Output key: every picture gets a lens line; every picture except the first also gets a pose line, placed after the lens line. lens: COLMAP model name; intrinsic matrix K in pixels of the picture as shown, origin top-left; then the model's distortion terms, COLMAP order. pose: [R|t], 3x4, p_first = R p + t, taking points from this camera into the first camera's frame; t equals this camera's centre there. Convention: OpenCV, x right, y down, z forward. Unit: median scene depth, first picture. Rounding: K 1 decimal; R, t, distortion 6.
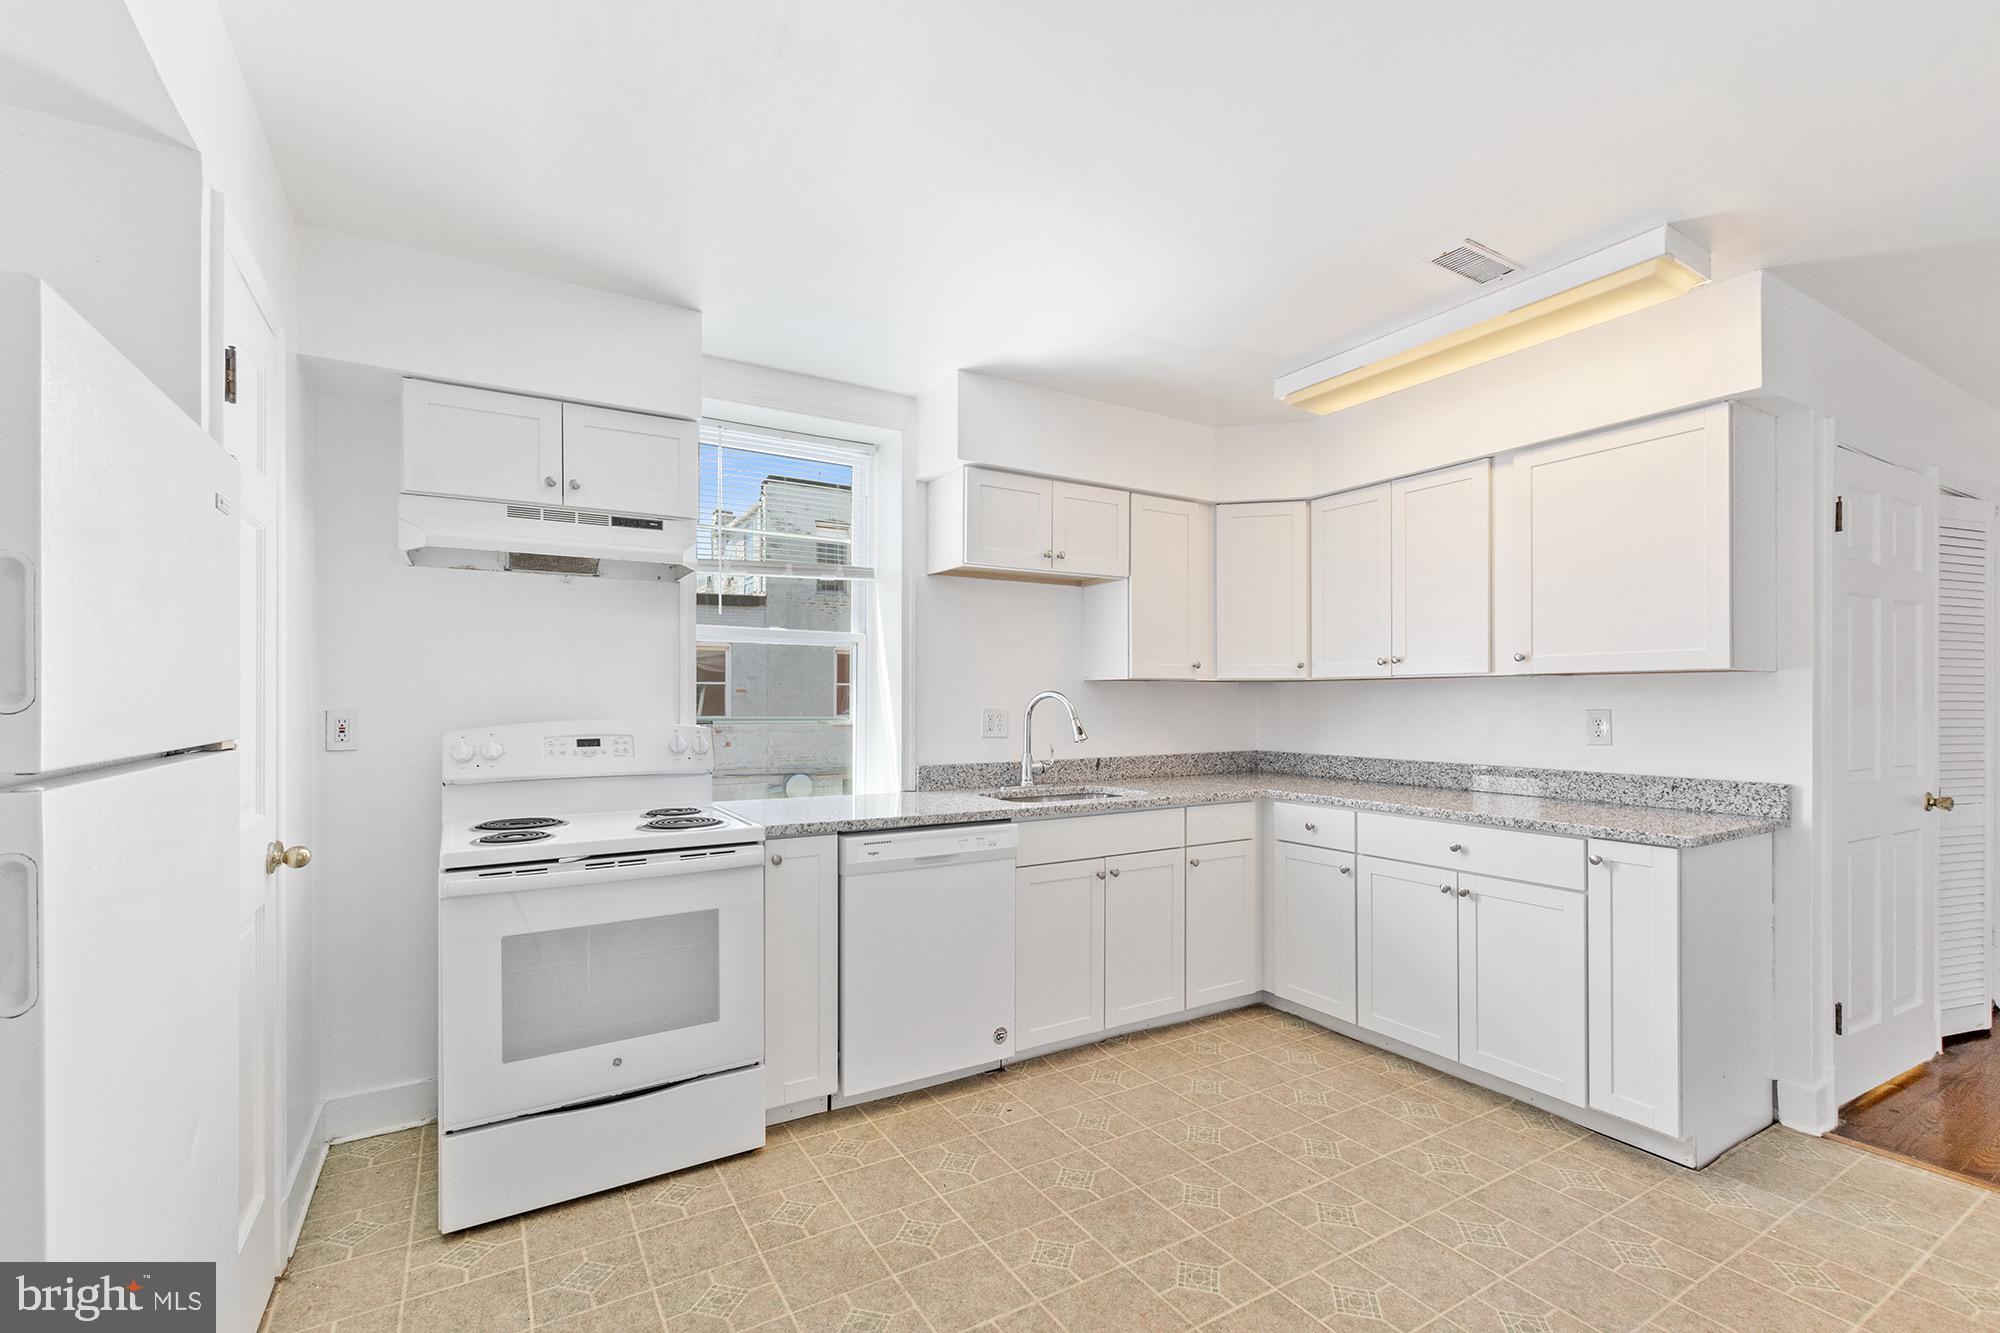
lens RADIAL K [[874.3, 0, 983.4], [0, 874.3, 718.1], [0, 0, 1]] dist [0.000413, 0.000309]
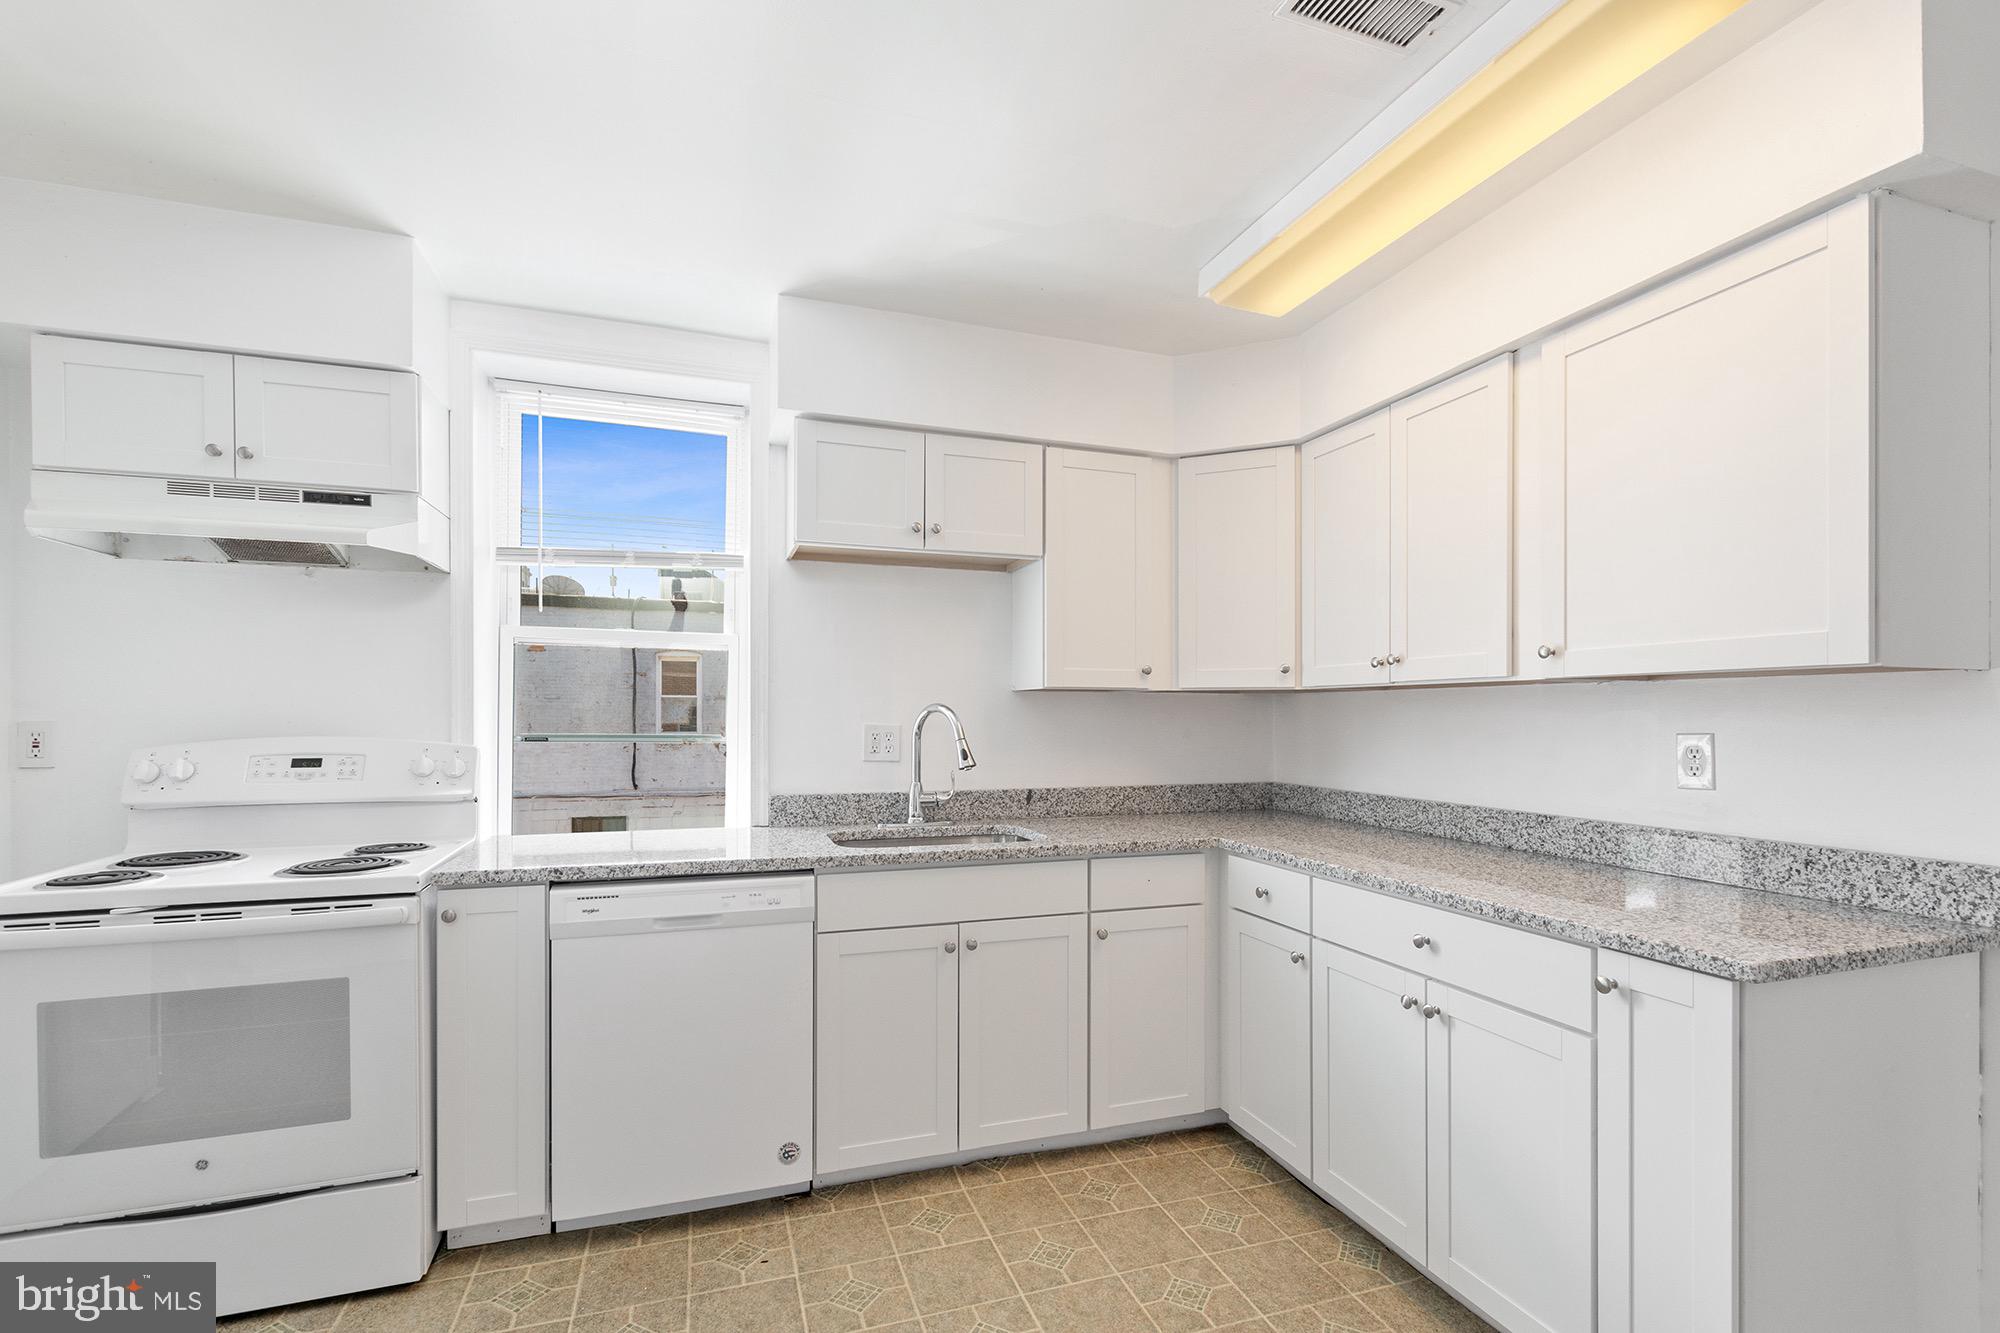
lens RADIAL K [[899.1, 0, 999.3], [0, 899.1, 733.1], [0, 0, 1]] dist [0.003030, -0.000126]
pose [[0.979118, 0.008007, -0.203136, 0.328402], [-0.008435, 0.999964, -0.001242, -0.004378], [0.203119, 0.002930, 0.979150, 0.245415]]
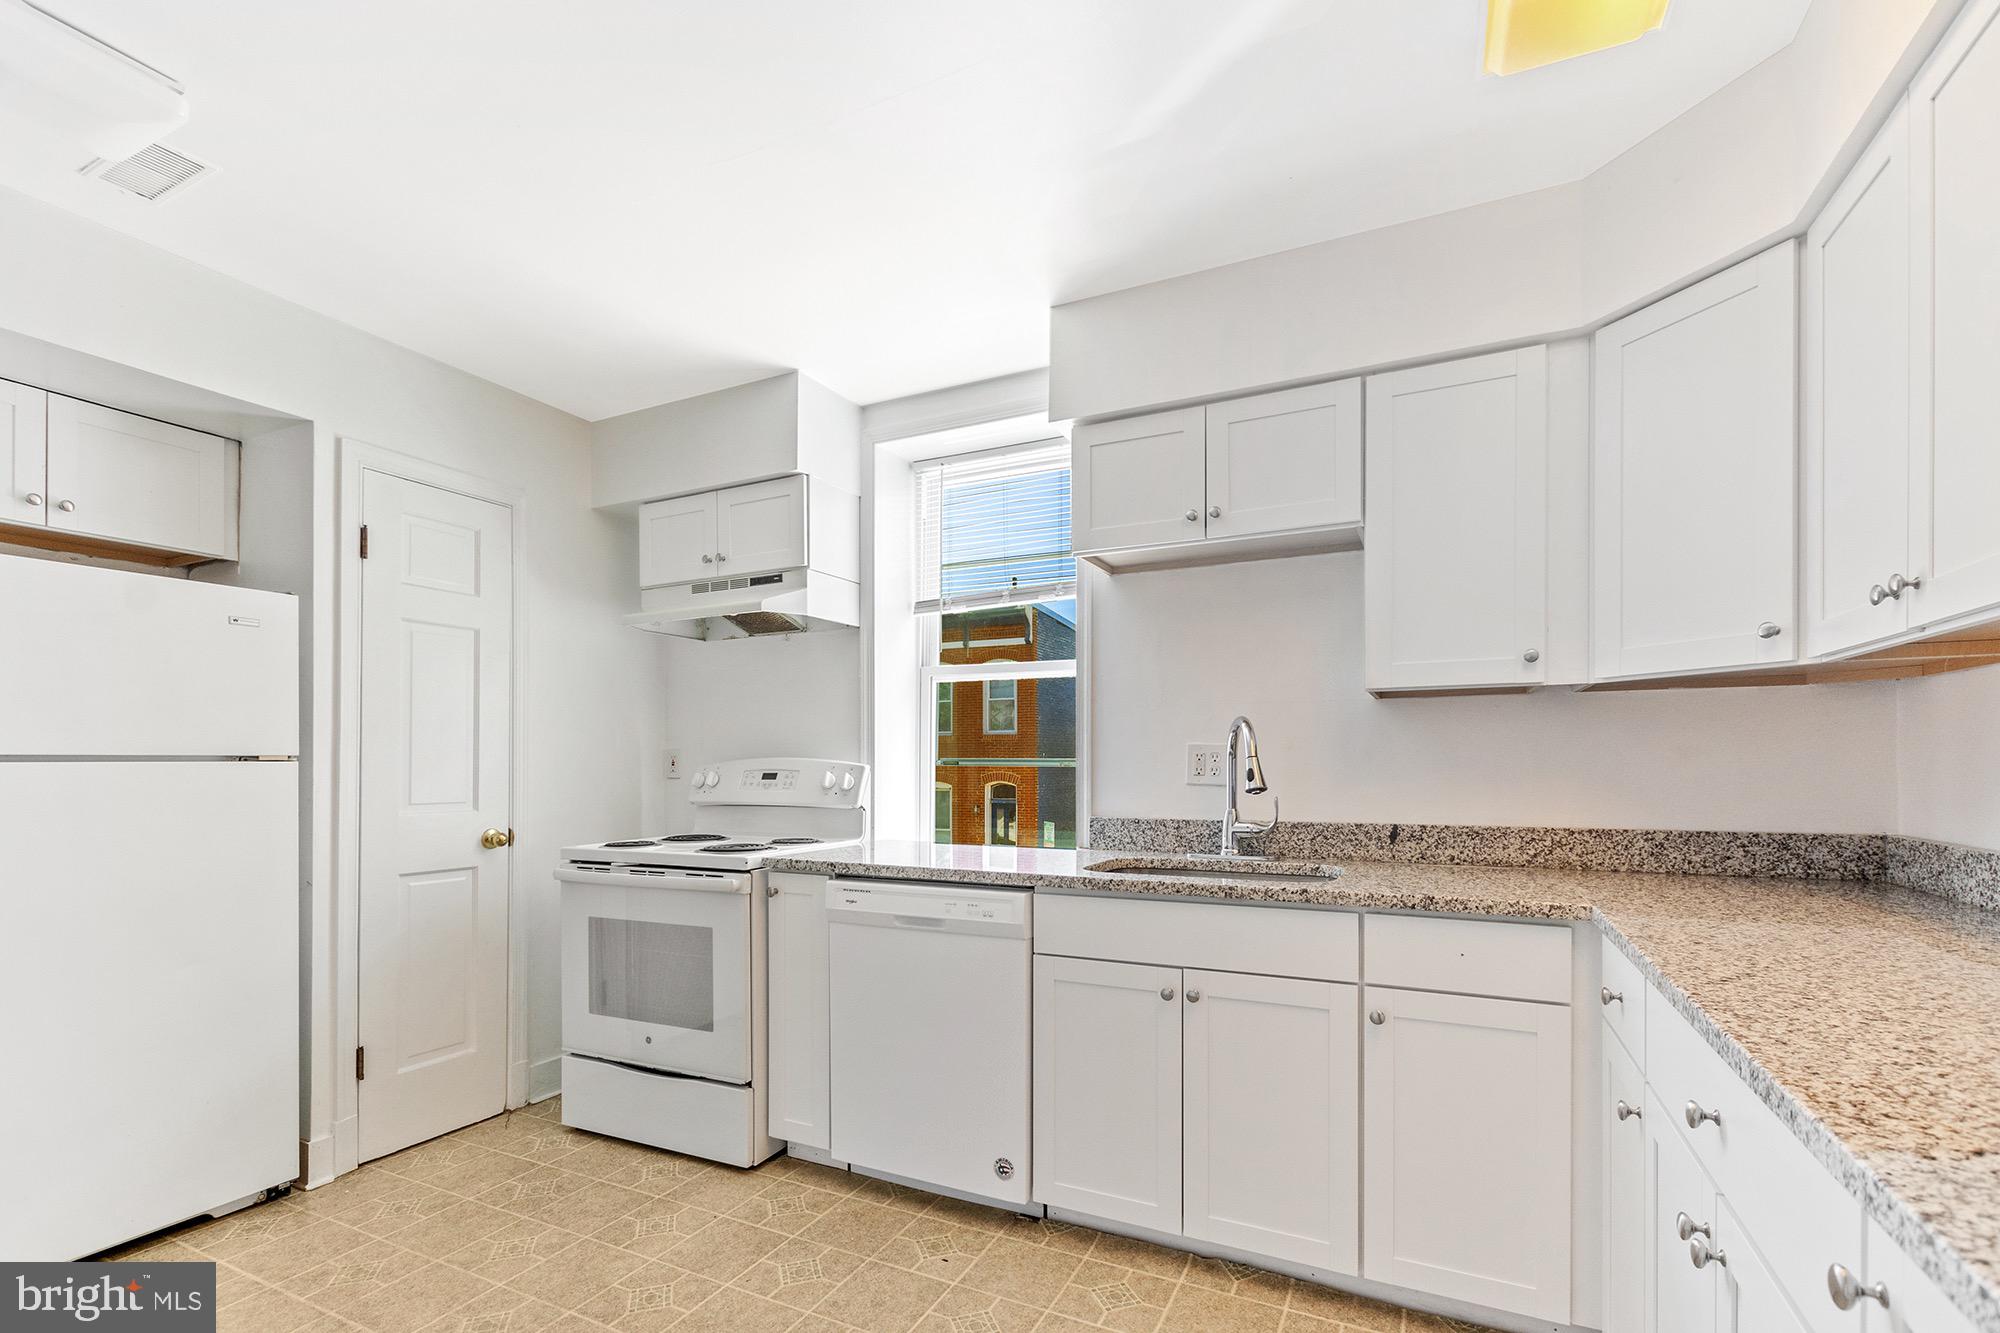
lens RADIAL K [[896.1, 0, 999.7], [0, 896.1, 776.2], [0, 0, 1]] dist [0.002428, 0.000346]
pose [[0.548117, 0.011169, -0.836327, 0.614011], [-0.014673, 0.999885, 0.003737, 0.016793], [0.836273, 0.010223, 0.548218, 0.521286]]
